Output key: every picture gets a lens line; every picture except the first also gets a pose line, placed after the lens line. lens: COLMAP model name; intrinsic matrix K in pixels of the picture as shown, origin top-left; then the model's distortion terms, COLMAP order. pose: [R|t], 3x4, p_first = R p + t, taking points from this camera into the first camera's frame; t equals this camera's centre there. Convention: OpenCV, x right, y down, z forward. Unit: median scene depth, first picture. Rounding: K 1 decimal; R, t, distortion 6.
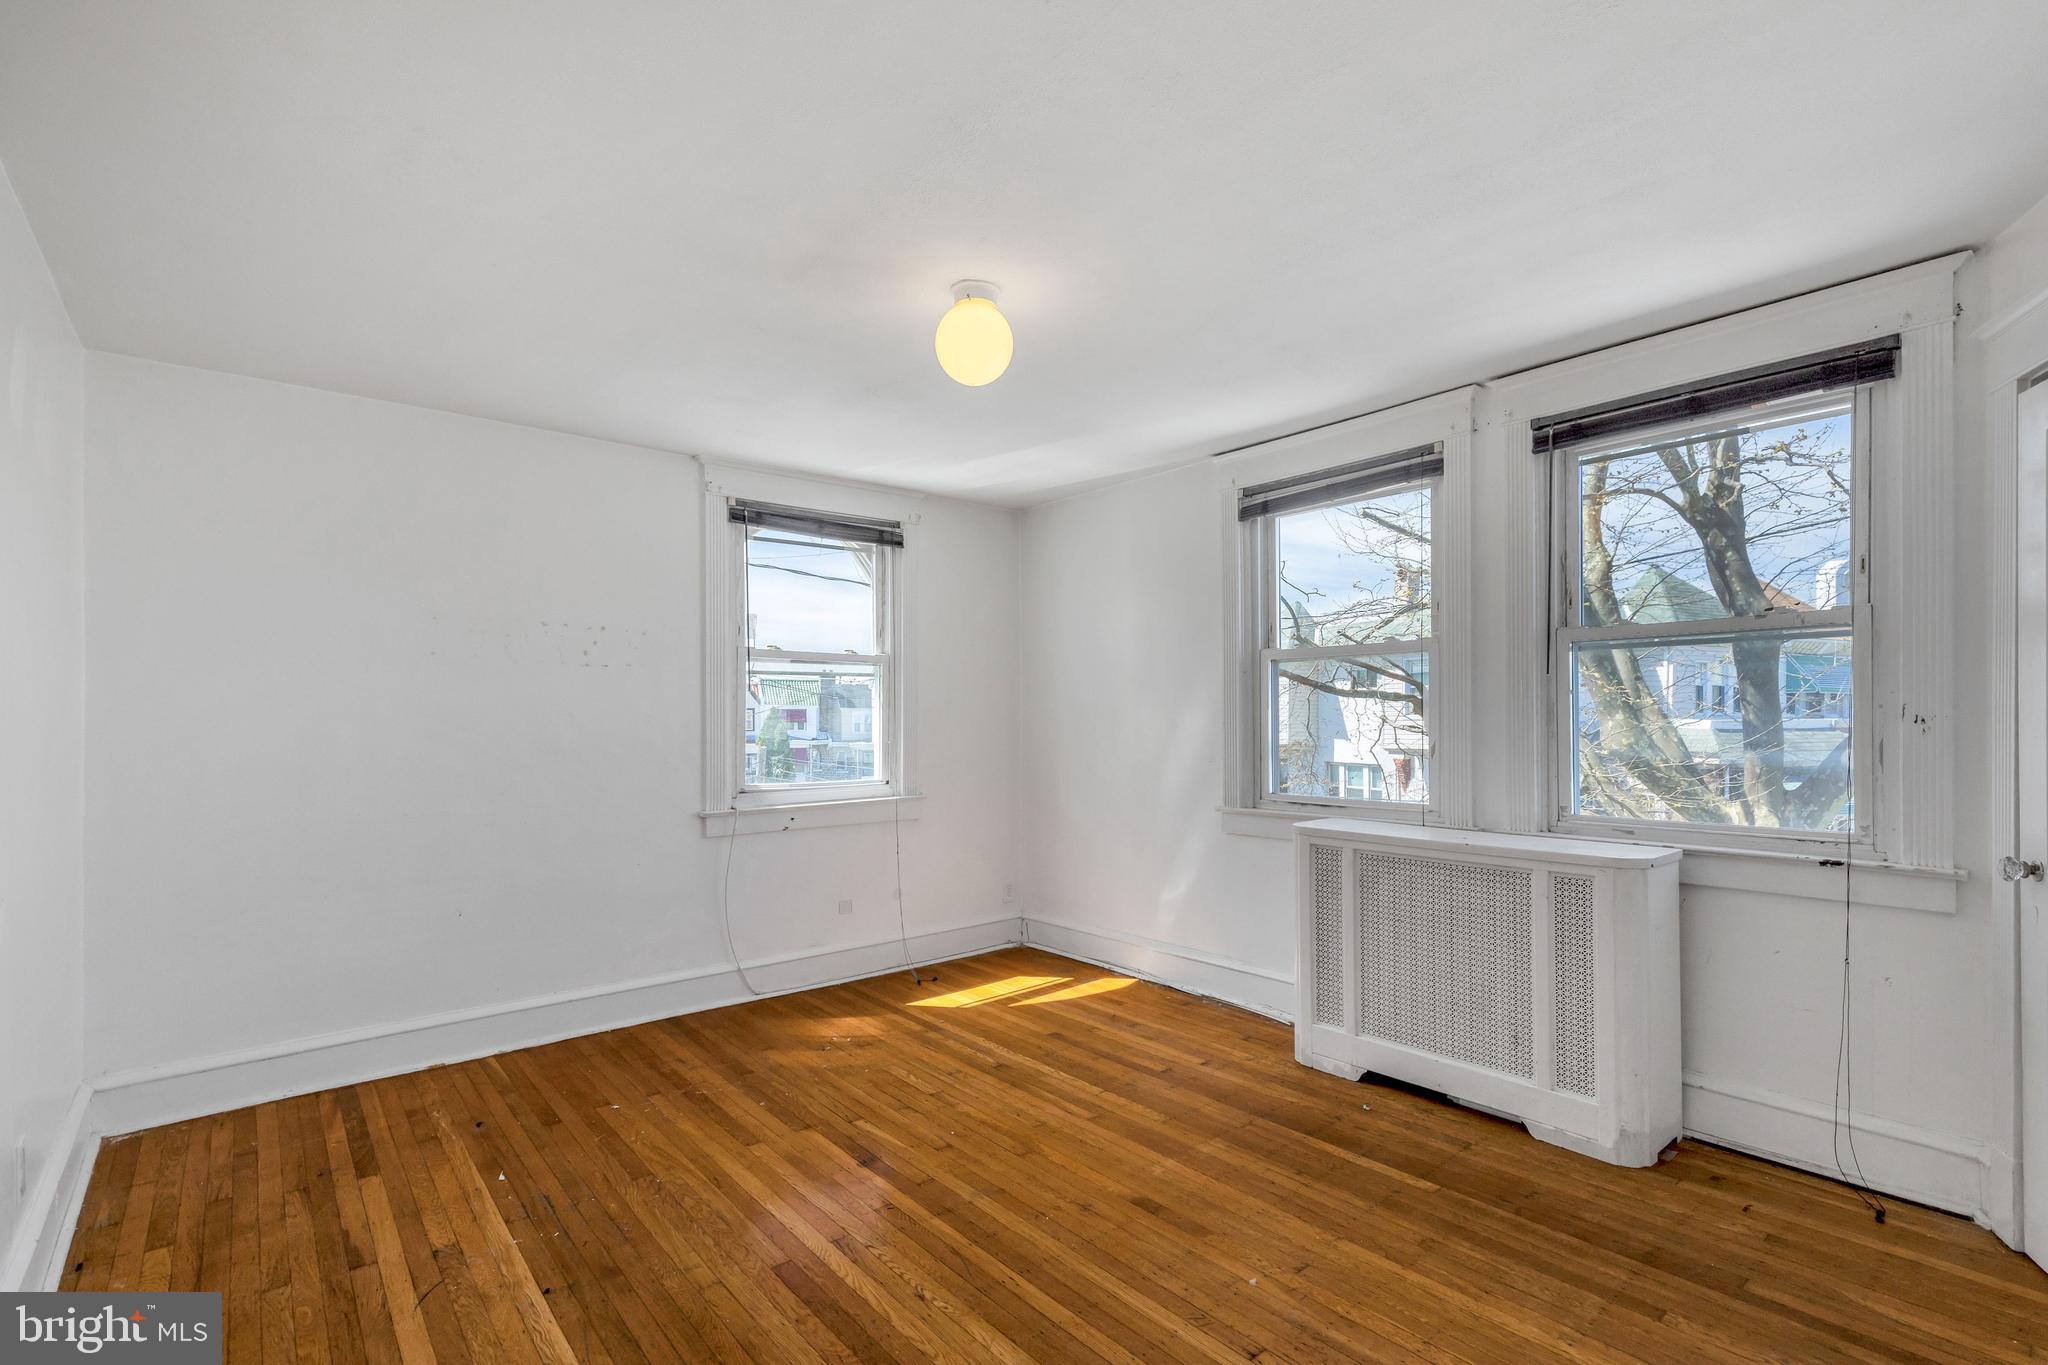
lens RADIAL K [[938.4, 0, 1023.8], [0, 938.4, 710.8], [0, 0, 1]] dist [0.010236, -0.000247]
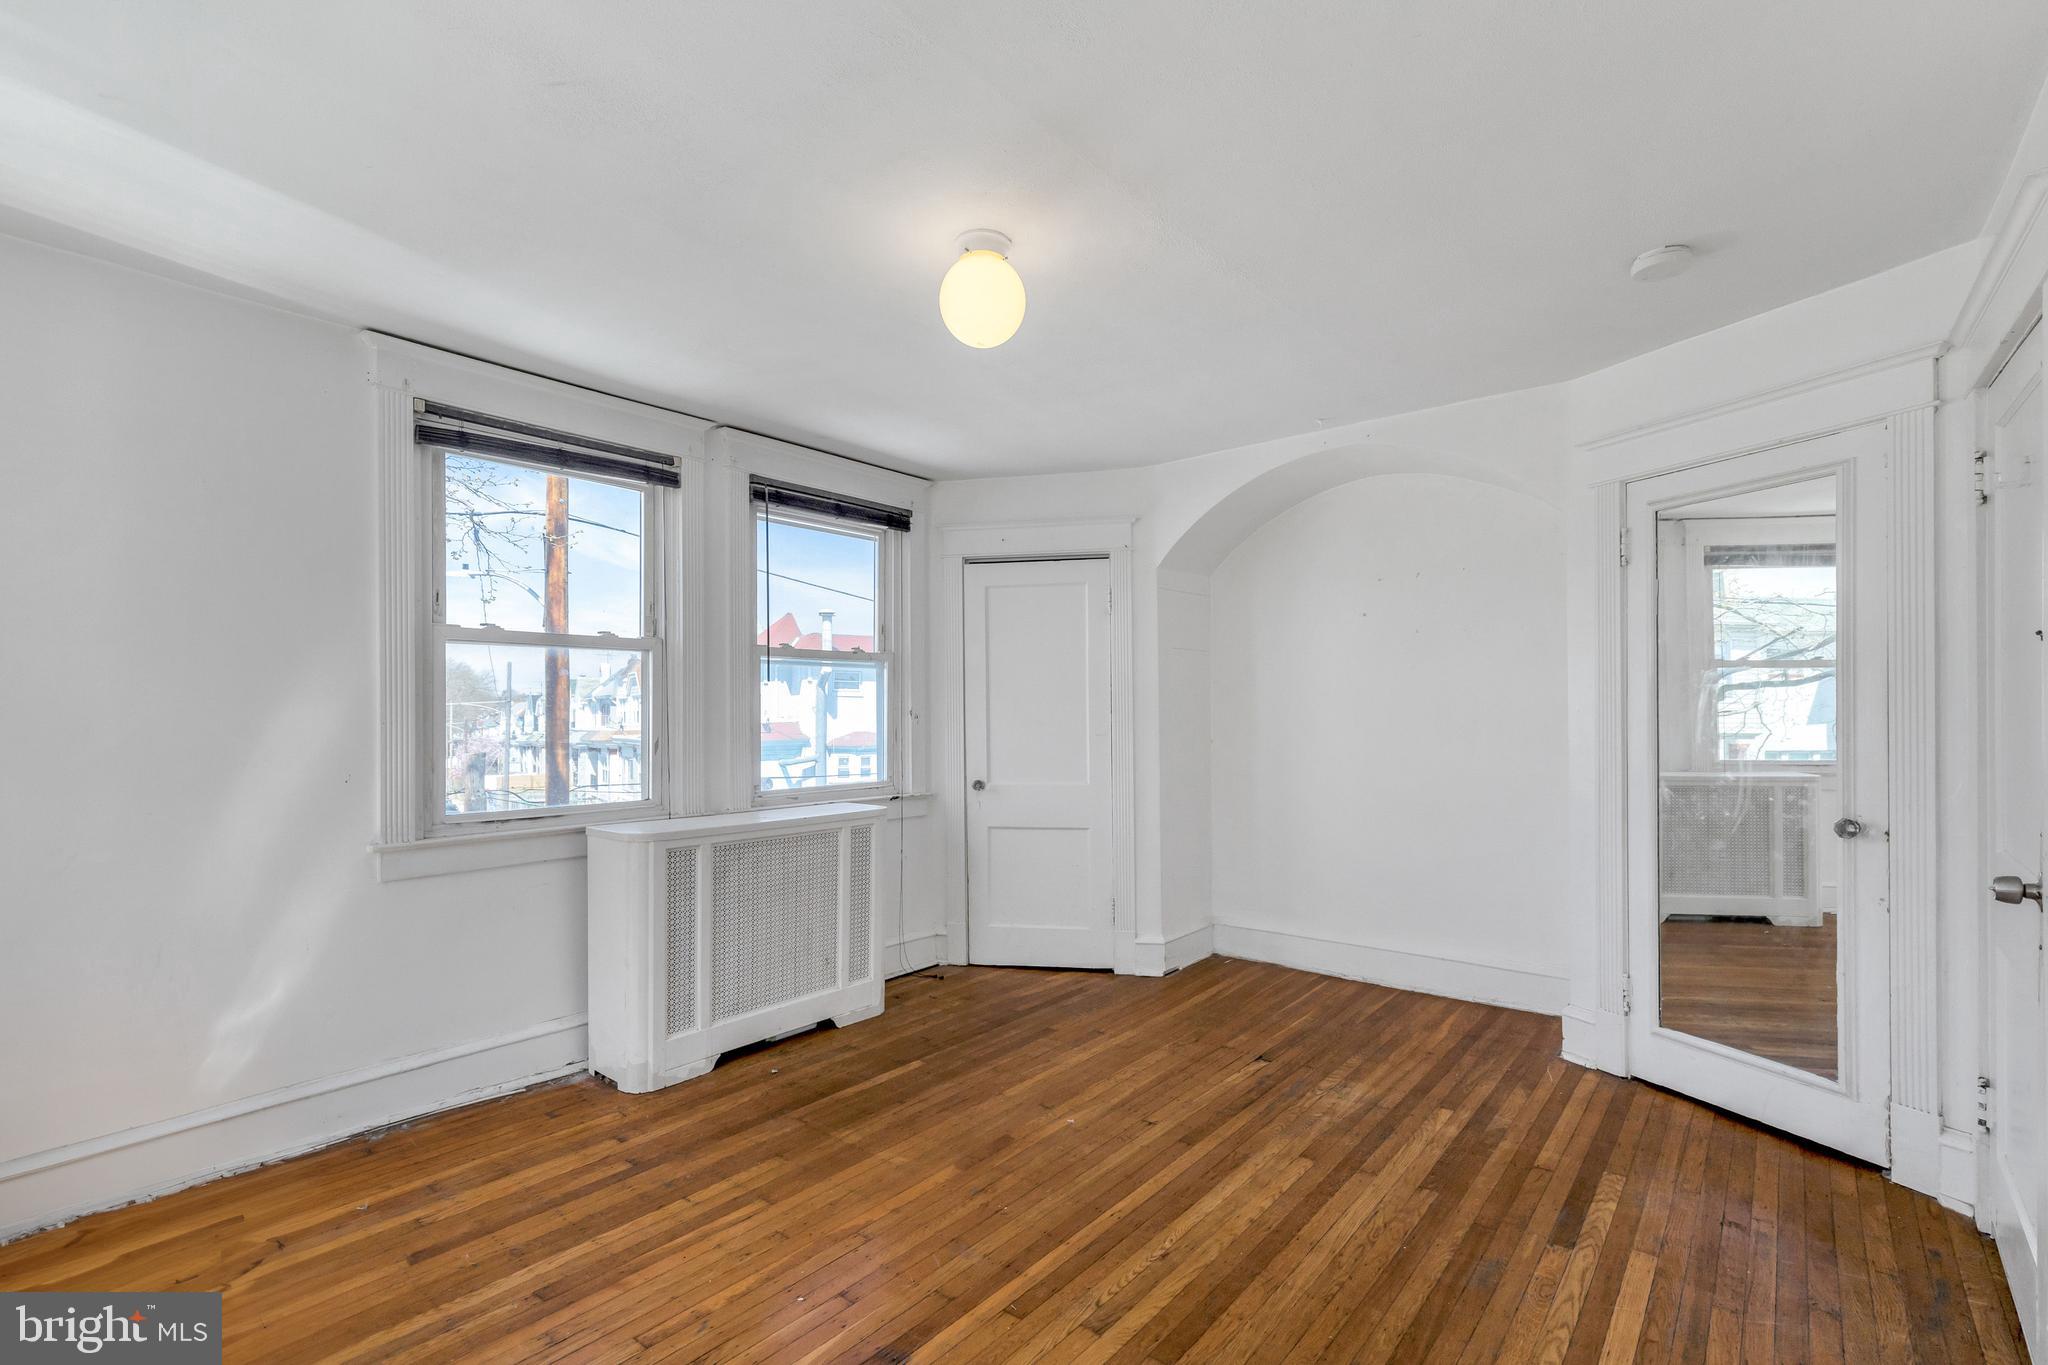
lens RADIAL K [[938.4, 0, 1023.8], [0, 938.4, 710.8], [0, 0, 1]] dist [0.010236, -0.000247]
pose [[-0.186431, 0.008240, 0.982433, -0.843414], [-0.004802, 0.999945, -0.009298, 0.012314], [-0.982456, -0.006451, -0.186381, 1.012474]]
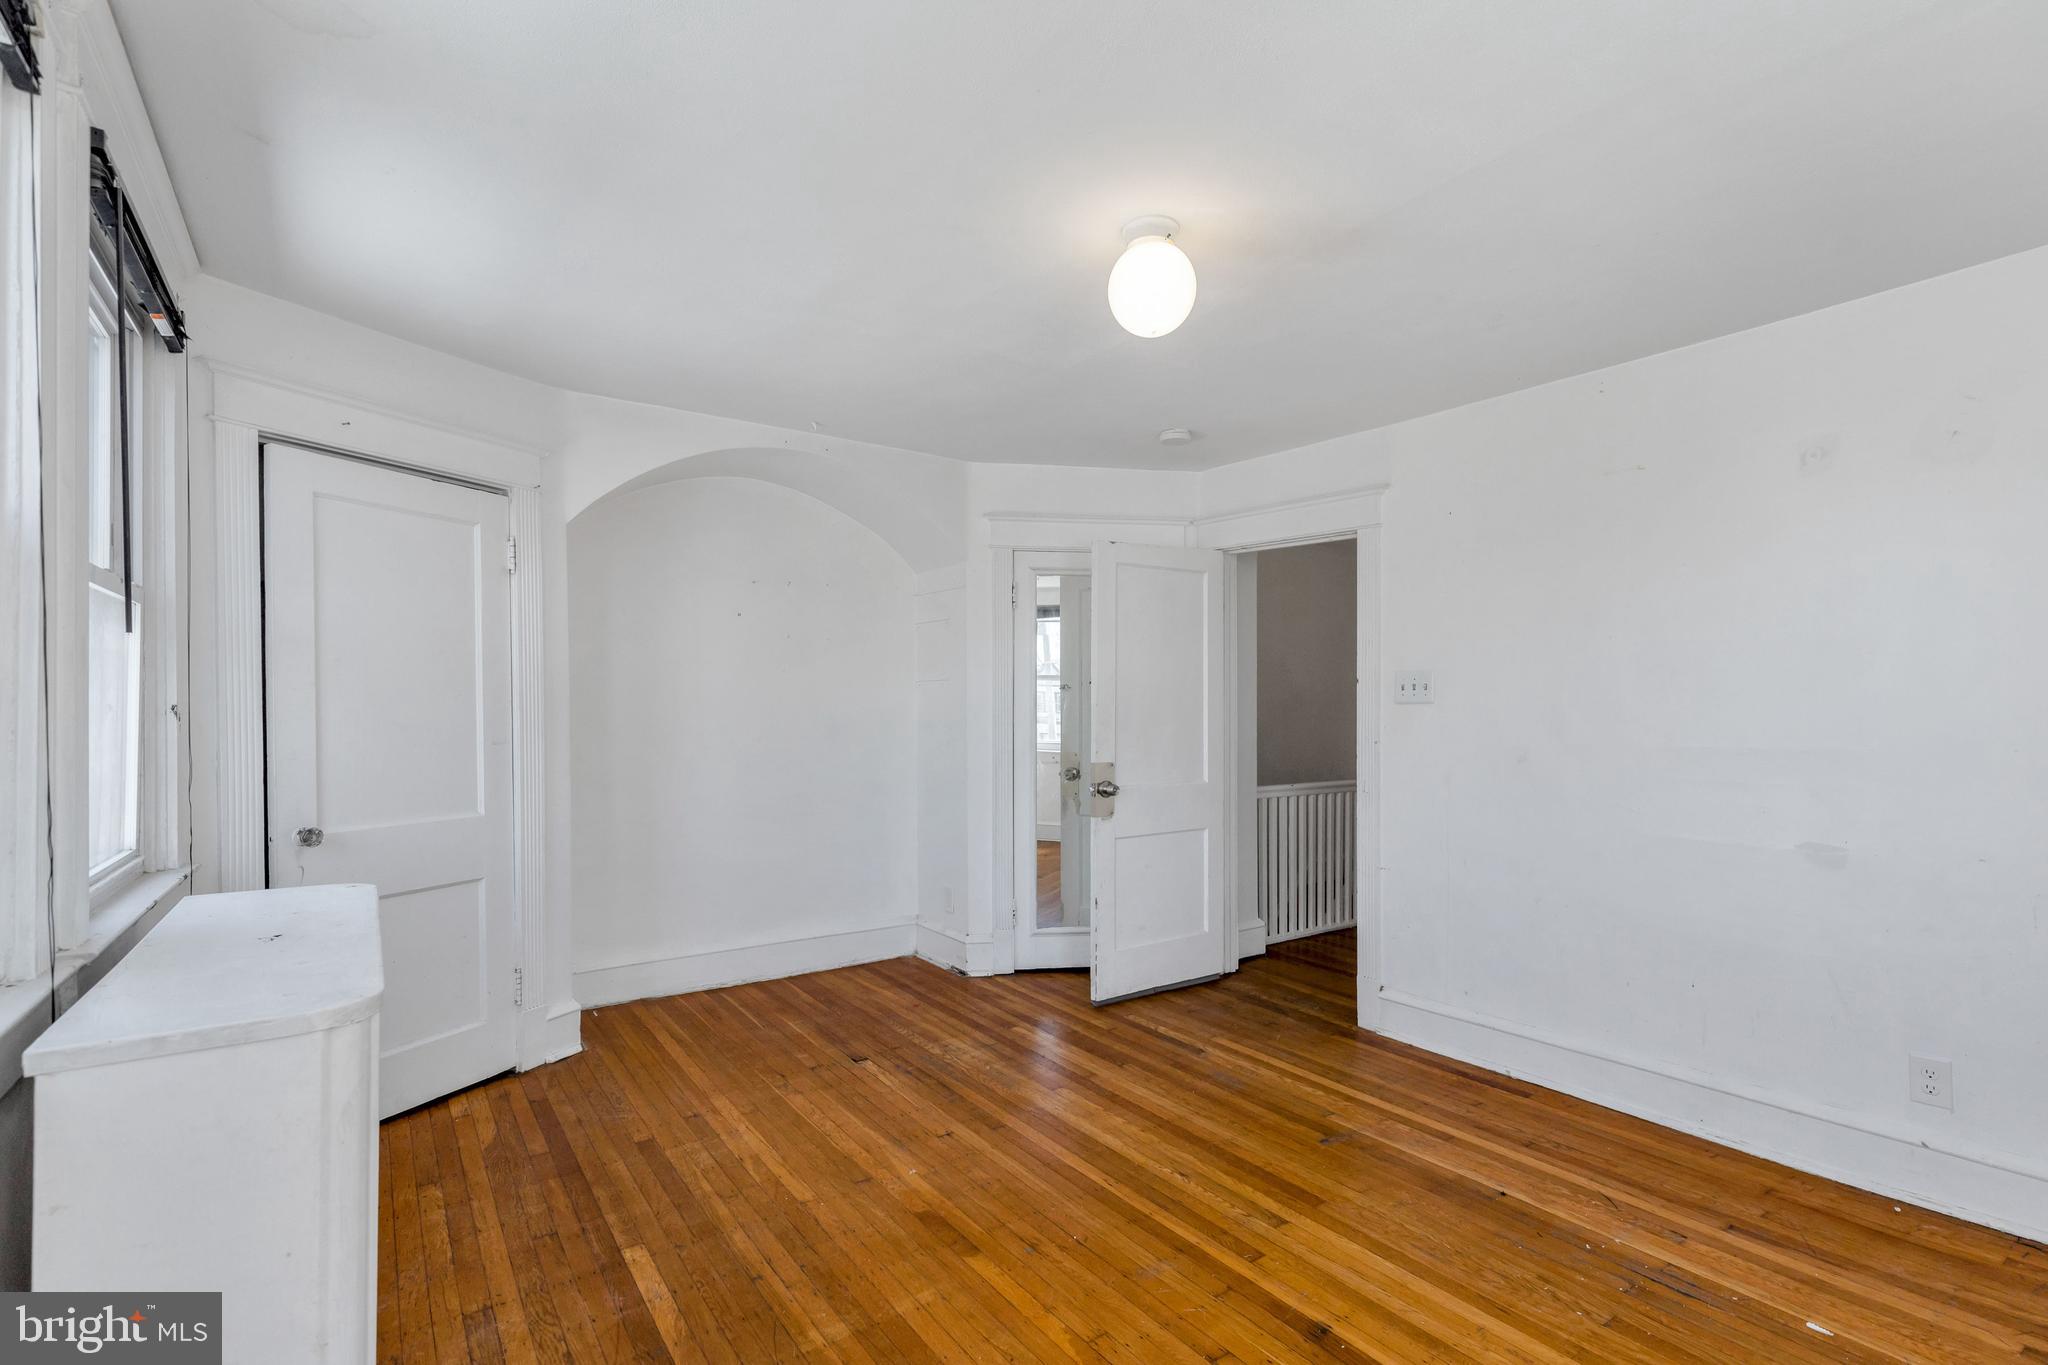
lens RADIAL K [[954.7, 0, 1024.8], [0, 954.7, 711.1], [0, 0, 1]] dist [0.034288, -0.000692]
pose [[-0.996876, 0.005047, 0.078822, -0.003531], [0.004100, 0.999917, -0.012174, 0.015610], [-0.078877, -0.011813, -0.996814, 1.713909]]
